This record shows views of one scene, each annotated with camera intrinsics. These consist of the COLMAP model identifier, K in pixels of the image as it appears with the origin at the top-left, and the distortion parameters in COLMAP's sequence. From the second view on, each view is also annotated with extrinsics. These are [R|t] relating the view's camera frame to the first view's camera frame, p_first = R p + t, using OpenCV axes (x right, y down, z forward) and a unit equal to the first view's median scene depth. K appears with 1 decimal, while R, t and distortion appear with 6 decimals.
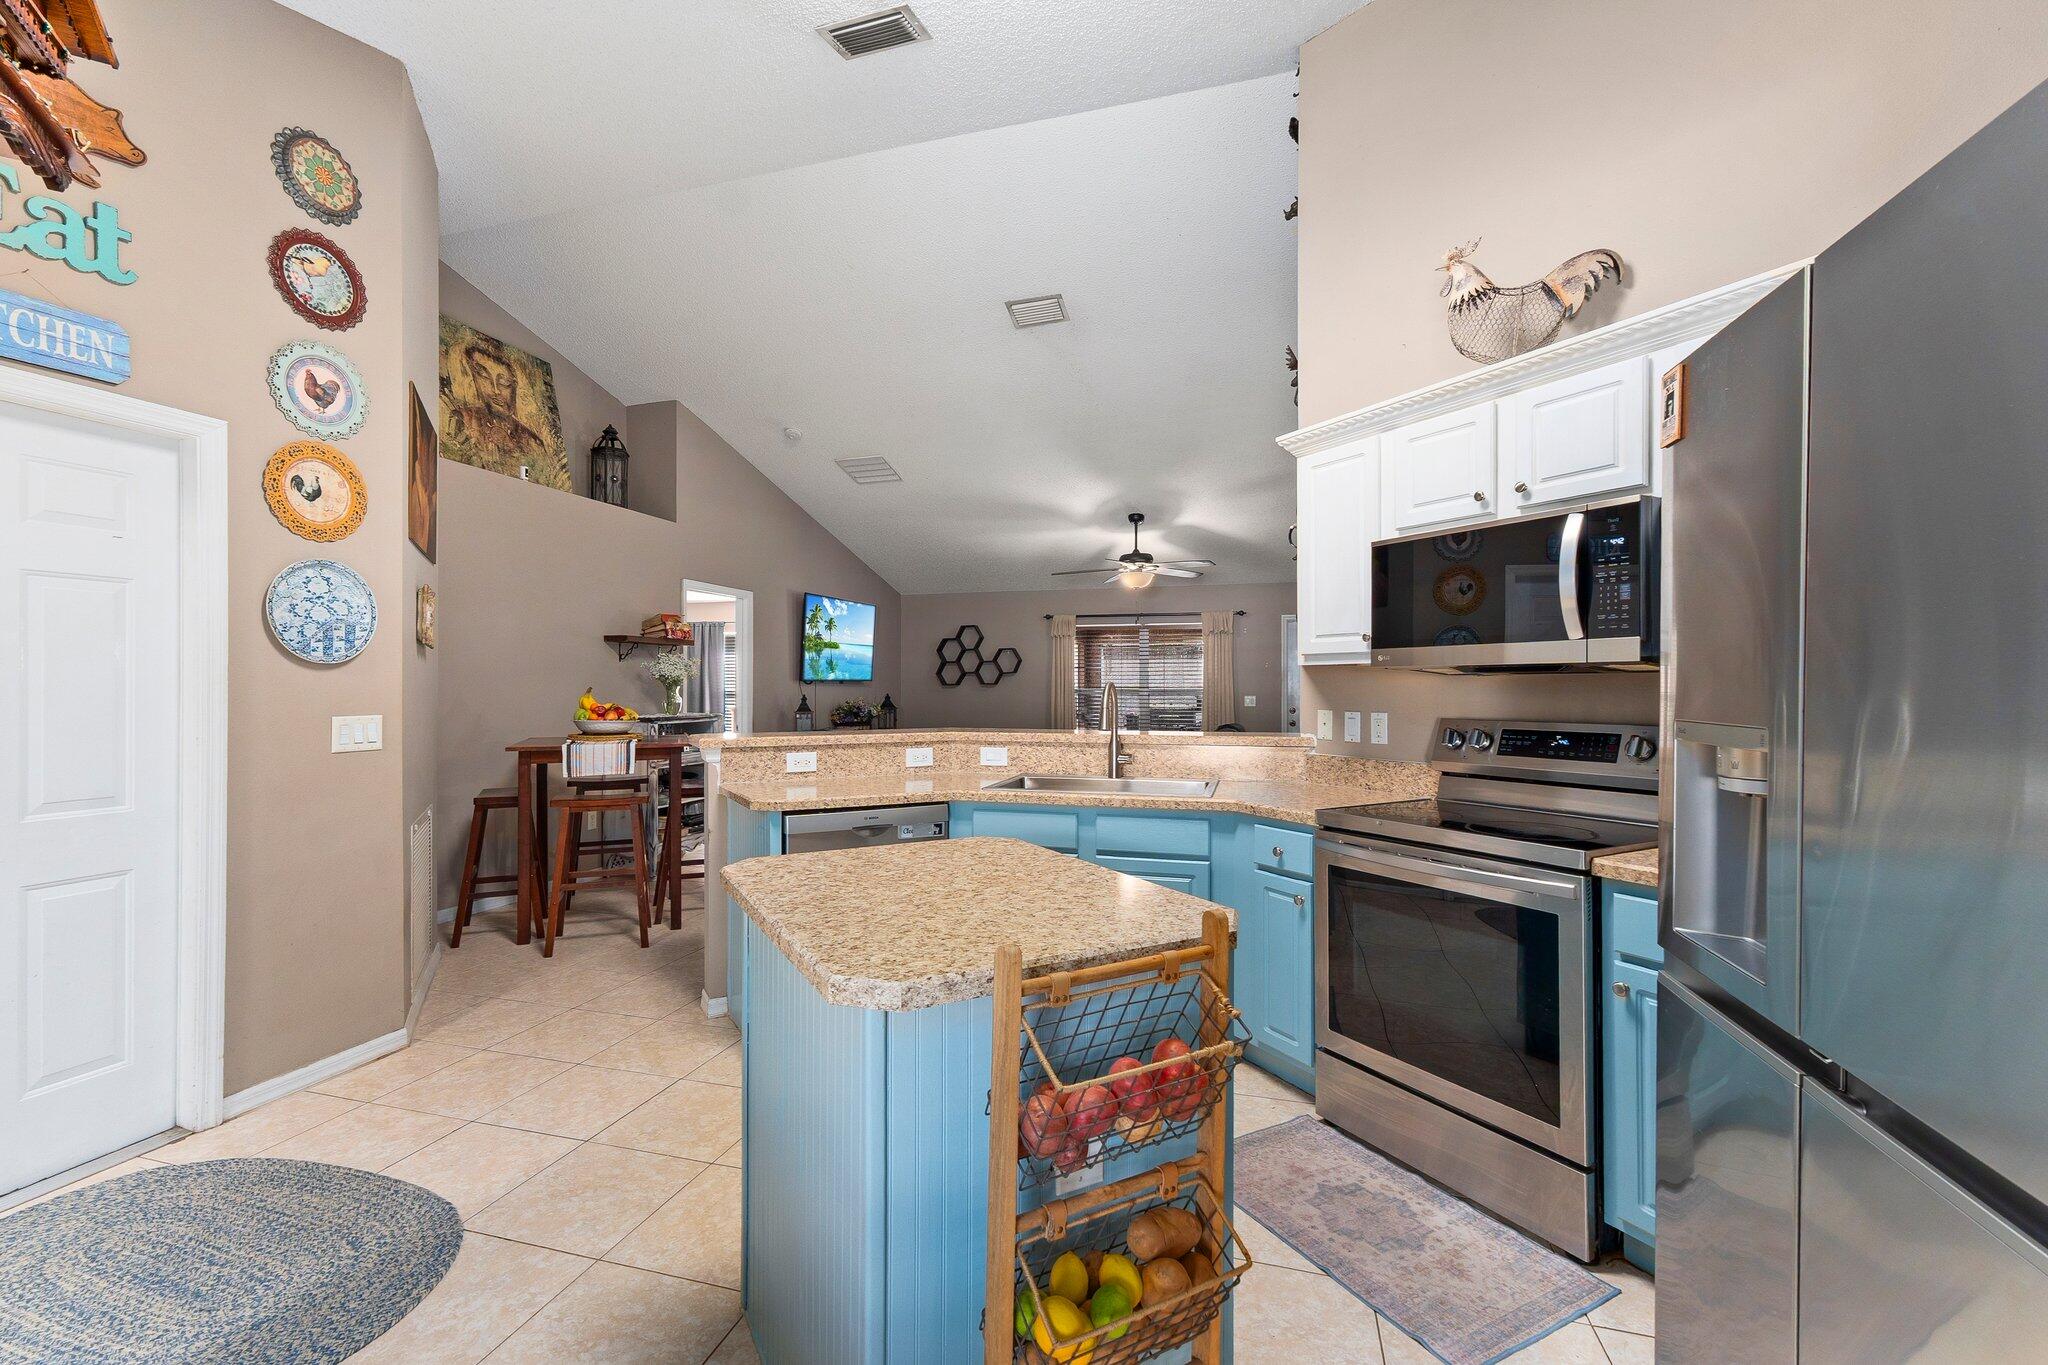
lens RADIAL K [[880.4, 0, 1024.0], [0, 880.4, 682.5], [0, 0, 1]] dist [-0.000377, 0.000007]
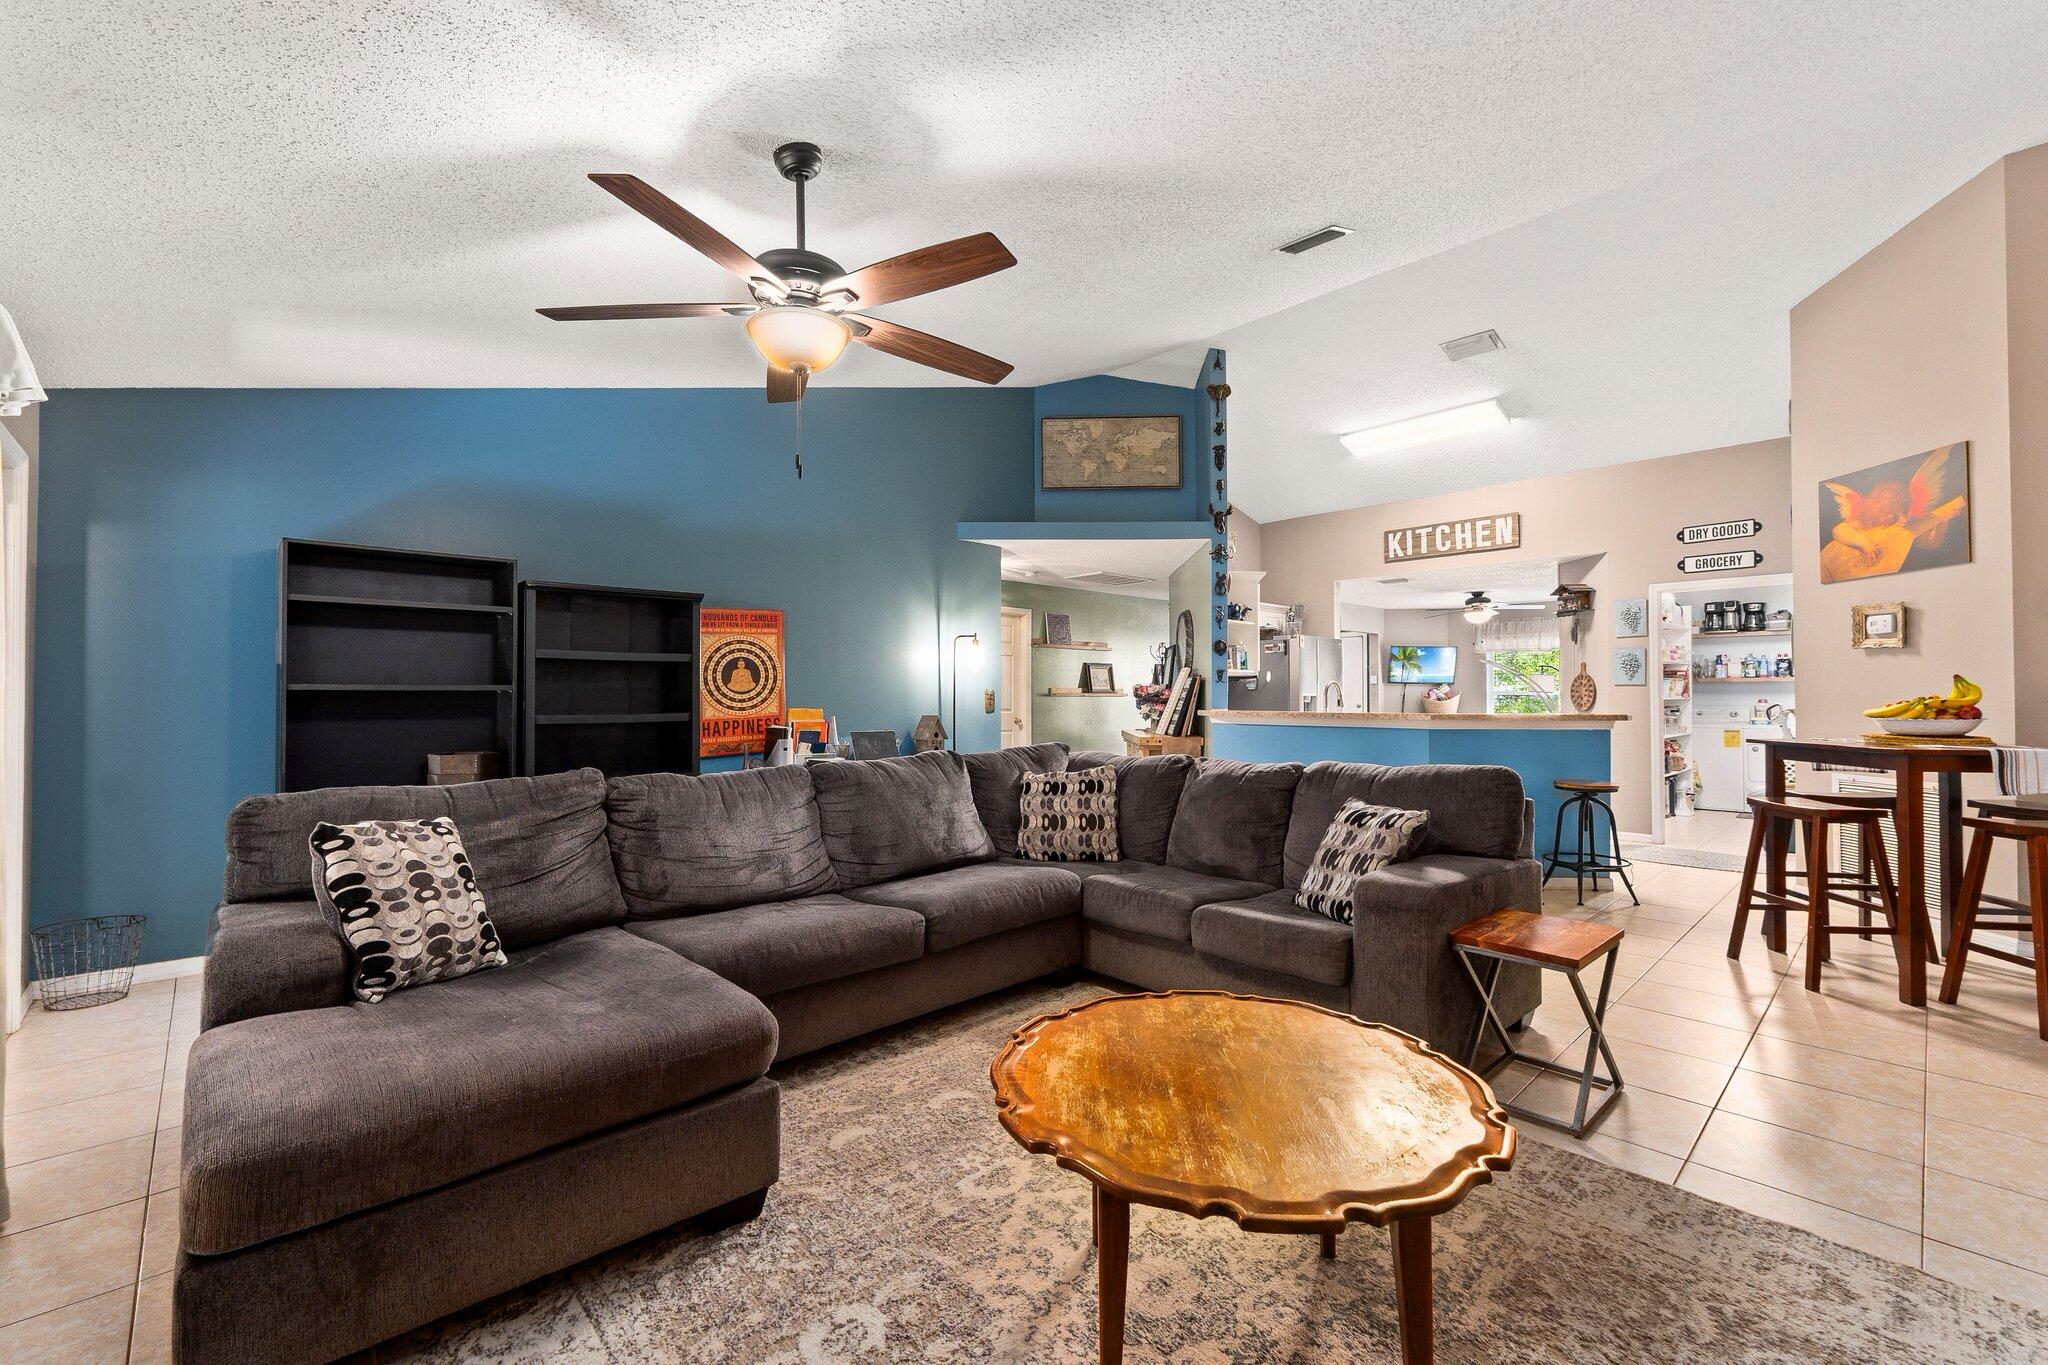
lens RADIAL K [[849.9, 0, 998.3], [0, 849.9, 688.4], [0, 0, 1]] dist [0.006554, 0.000134]
pose [[-0.848178, 0.000741, 0.529710, -0.231590], [-0.007450, 0.999883, -0.013328, 0.039049], [-0.529659, -0.015251, -0.848074, 2.597189]]
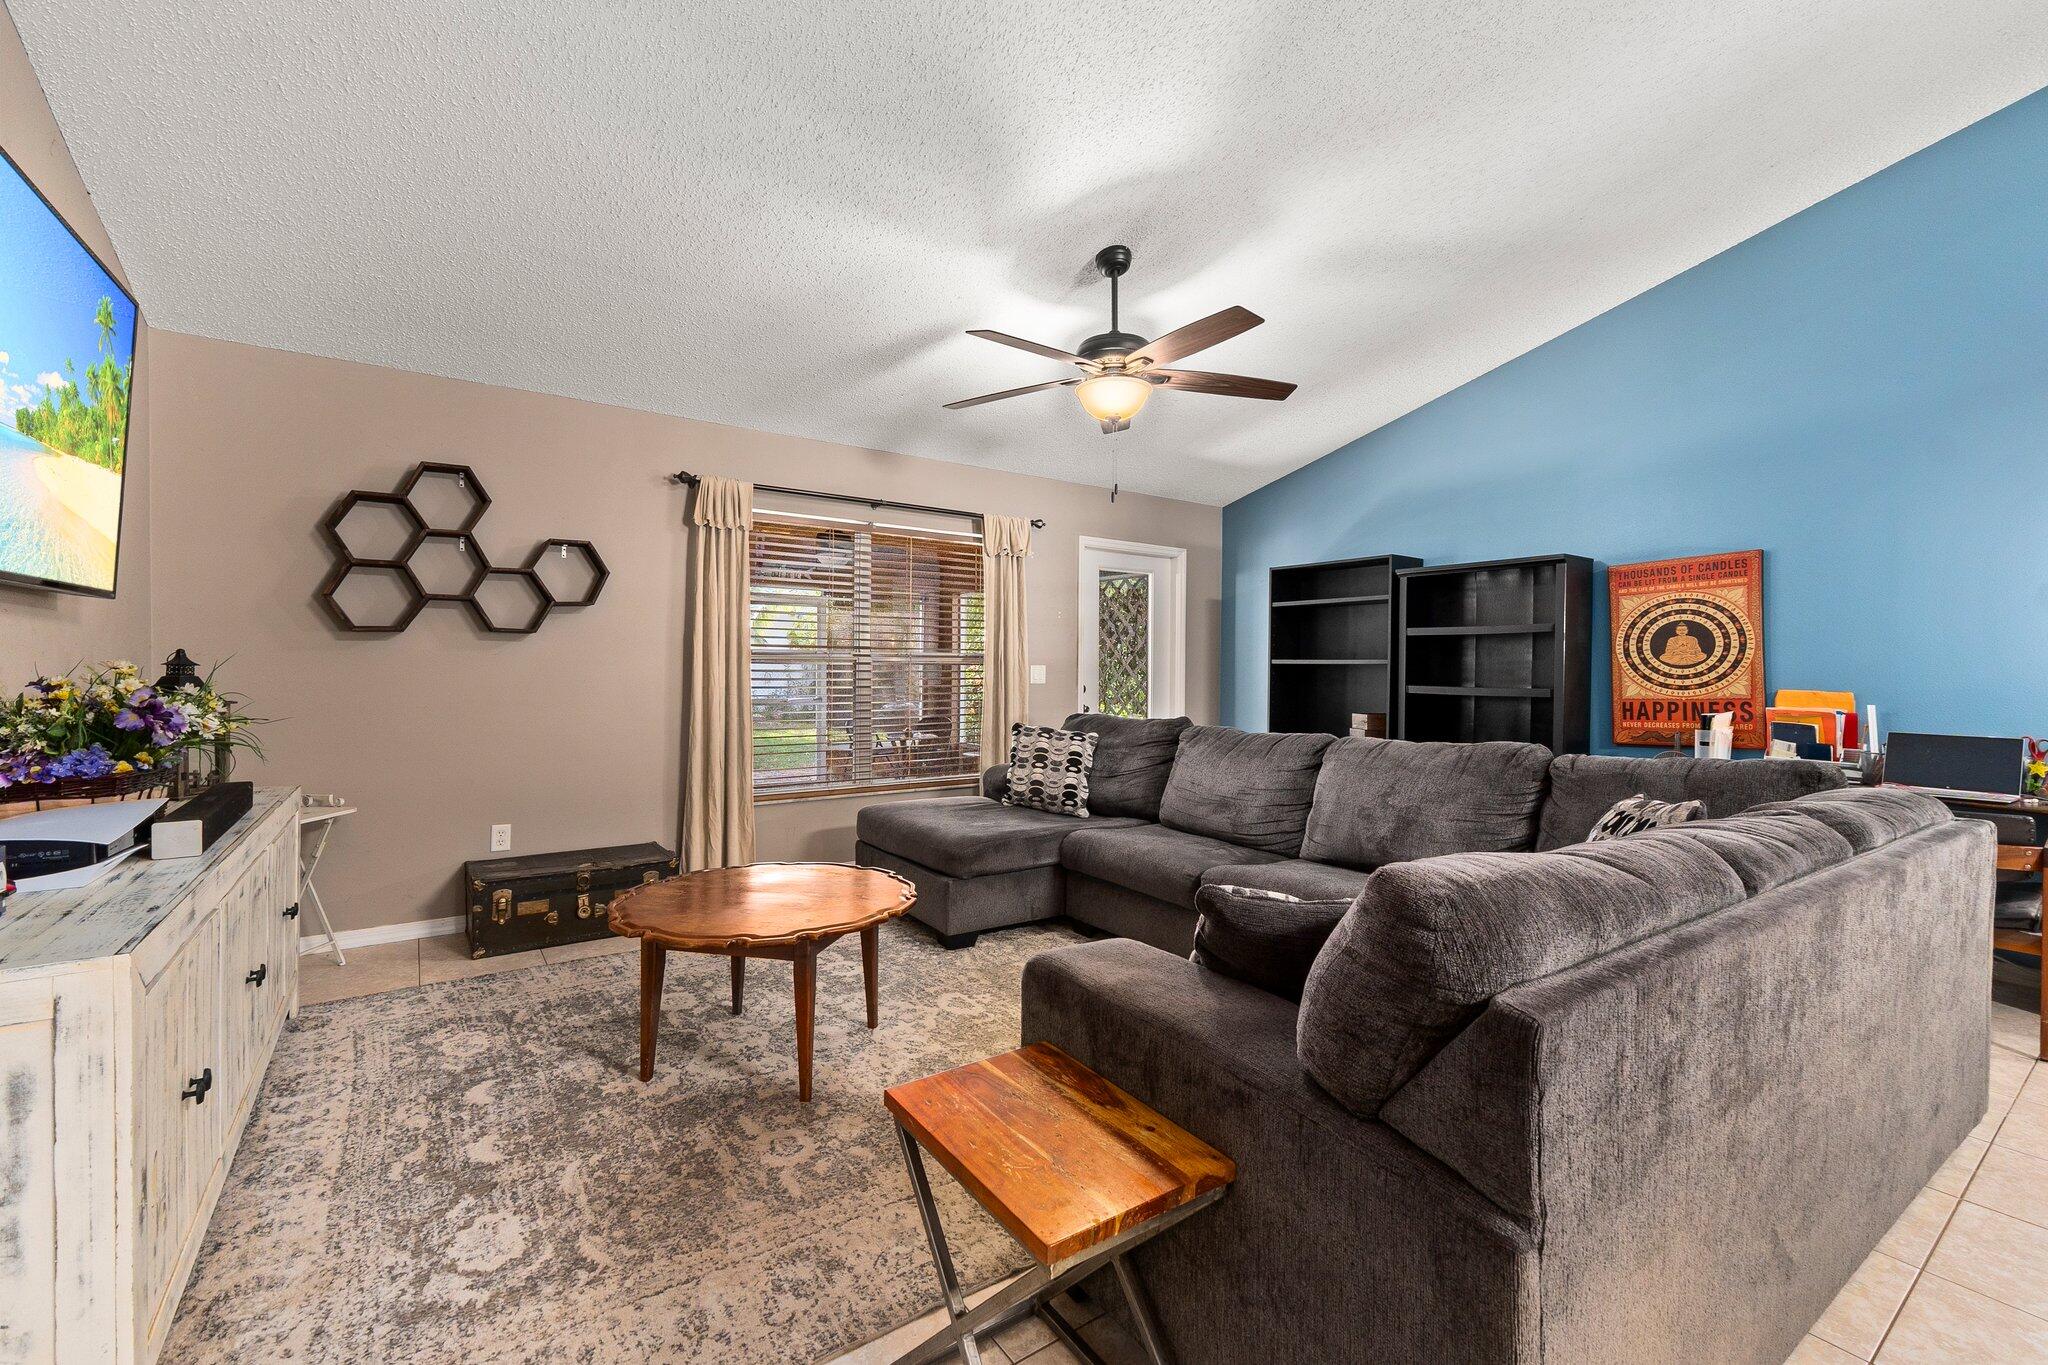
lens RADIAL K [[854.3, 0, 1024.0], [0, 854.3, 682.5], [0, 0, 1]] dist [0.020061, -0.003835]
pose [[0.629543, -0.013471, 0.776848, -0.508298], [-0.011878, 0.999566, 0.026959, 0.031127], [-0.776874, -0.026199, 0.629110, 1.596265]]
